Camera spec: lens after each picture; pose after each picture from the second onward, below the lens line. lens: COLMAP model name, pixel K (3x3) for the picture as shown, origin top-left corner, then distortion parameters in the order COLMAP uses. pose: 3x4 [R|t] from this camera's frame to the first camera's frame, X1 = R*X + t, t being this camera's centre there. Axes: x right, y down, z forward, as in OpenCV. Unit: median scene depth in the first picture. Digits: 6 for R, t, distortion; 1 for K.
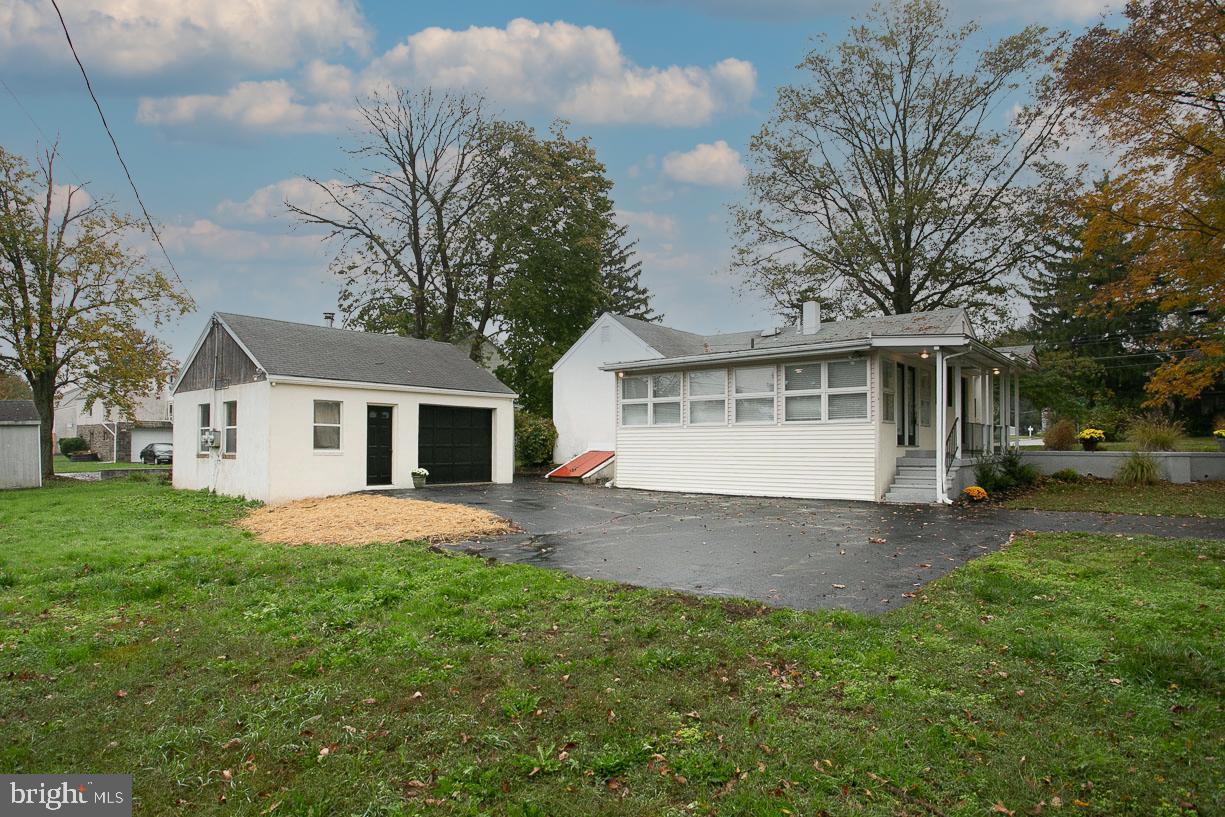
lens RADIAL K [[685.8, 0, 613.8], [0, 685.8, 440.6], [0, 0, 1]] dist [0.005934, 0.001471]
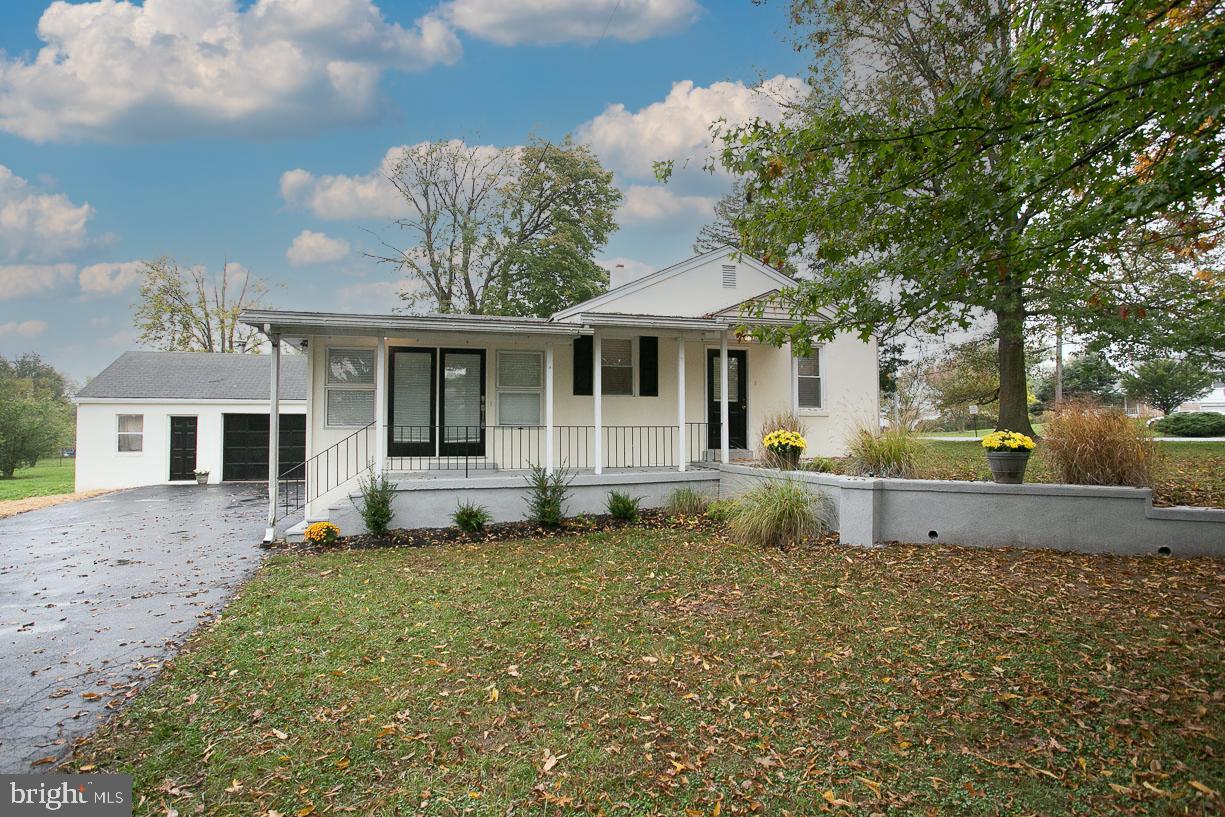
lens RADIAL K [[640.1, 0, 612.5], [0, 640.1, 408.5], [0, 0, 1]] dist [-0.039371, 0.000305]
pose [[0.818015, -0.027928, -0.574519, 0.882622], [0.011693, 0.999422, -0.031934, -0.019325], [0.575078, 0.019404, 0.817868, 0.494209]]
